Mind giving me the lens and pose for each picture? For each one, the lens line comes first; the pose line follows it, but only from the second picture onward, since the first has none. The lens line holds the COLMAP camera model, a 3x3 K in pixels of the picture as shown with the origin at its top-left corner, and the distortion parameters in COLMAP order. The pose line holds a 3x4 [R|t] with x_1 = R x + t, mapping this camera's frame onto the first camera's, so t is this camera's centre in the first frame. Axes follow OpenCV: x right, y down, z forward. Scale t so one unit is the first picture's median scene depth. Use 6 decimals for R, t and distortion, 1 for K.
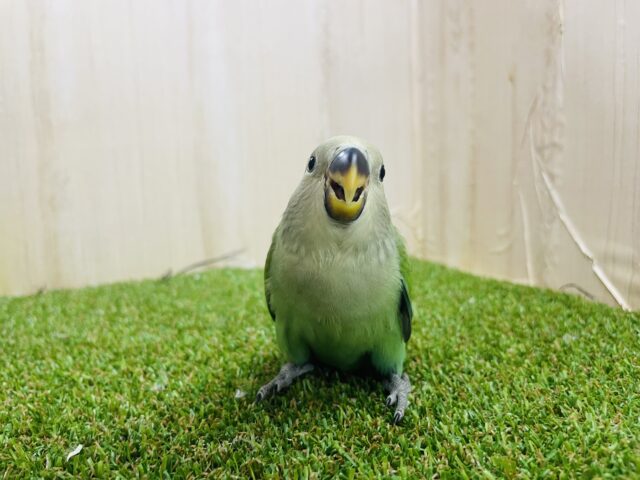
lens RADIAL K [[497.7, 0, 320.0], [0, 497.7, 240.0], [0, 0, 1]] dist [0.045792, -0.105606]
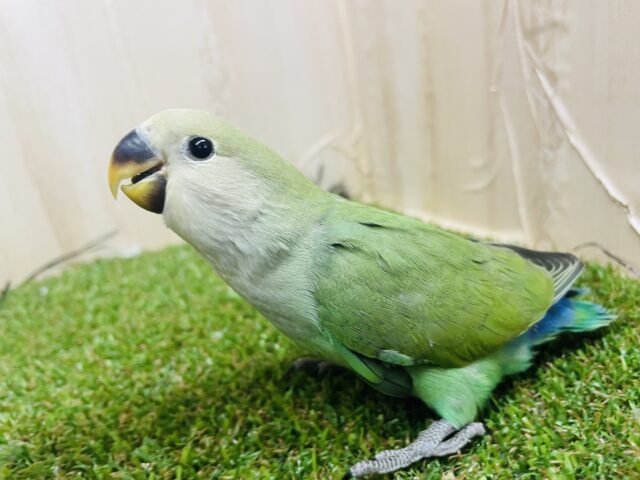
lens RADIAL K [[523.4, 0, 309.8], [0, 523.4, 240.9], [0, 0, 1]] dist [0.043263, -0.117112]
pose [[0.987917, -0.144975, 0.054789, 0.143082], [0.132785, 0.974072, 0.183170, -0.133539], [-0.079923, -0.173682, 0.981553, 0.517831]]
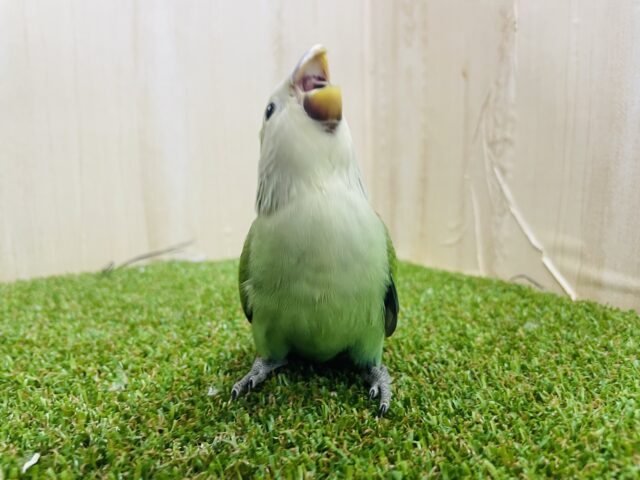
lens RADIAL K [[497.7, 0, 320.0], [0, 497.7, 240.0], [0, 0, 1]] dist [0.045792, -0.105606]
pose [[0.991930, 0.004584, 0.126702, -0.060635], [-0.005749, 0.999944, 0.008835, 0.013038], [-0.126655, -0.009492, 0.991901, 0.041748]]
